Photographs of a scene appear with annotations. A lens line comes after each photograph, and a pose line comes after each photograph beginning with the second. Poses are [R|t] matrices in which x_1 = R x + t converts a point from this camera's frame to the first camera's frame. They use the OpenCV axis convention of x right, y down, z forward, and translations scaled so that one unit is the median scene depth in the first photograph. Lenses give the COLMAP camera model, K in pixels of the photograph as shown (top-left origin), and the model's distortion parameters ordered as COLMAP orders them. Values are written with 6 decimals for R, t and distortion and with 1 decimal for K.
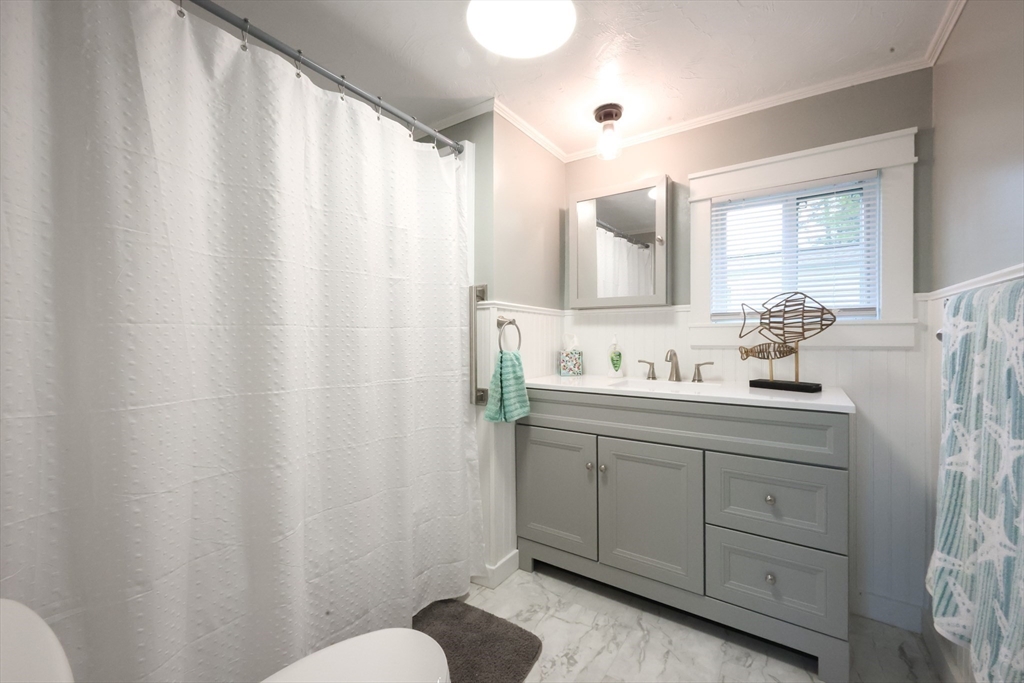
lens RADIAL K [[410.9, 0, 522.5], [0, 410.9, 341.1], [0, 0, 1]] dist [-0.000133, 0.000076]
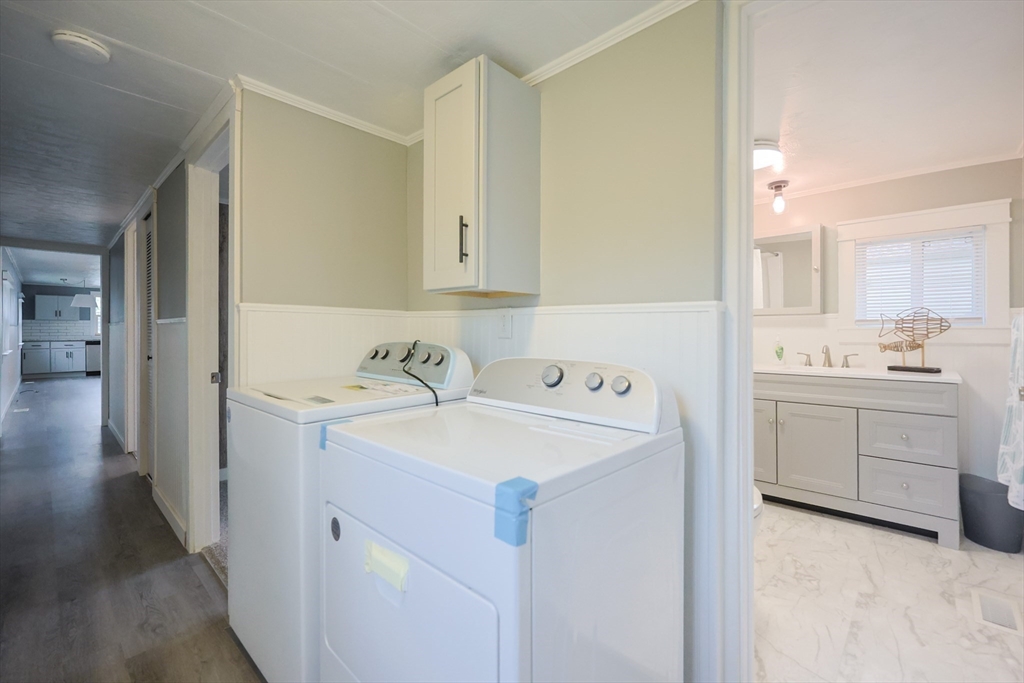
lens RADIAL K [[435.4, 0, 524.3], [0, 435.4, 333.5], [0, 0, 1]] dist [-0.001043, -0.000175]
pose [[0.987491, -0.003749, -0.157634, -0.511592], [0.003025, 0.999984, -0.004830, -0.018752], [0.157649, 0.004293, 0.987486, -0.785640]]
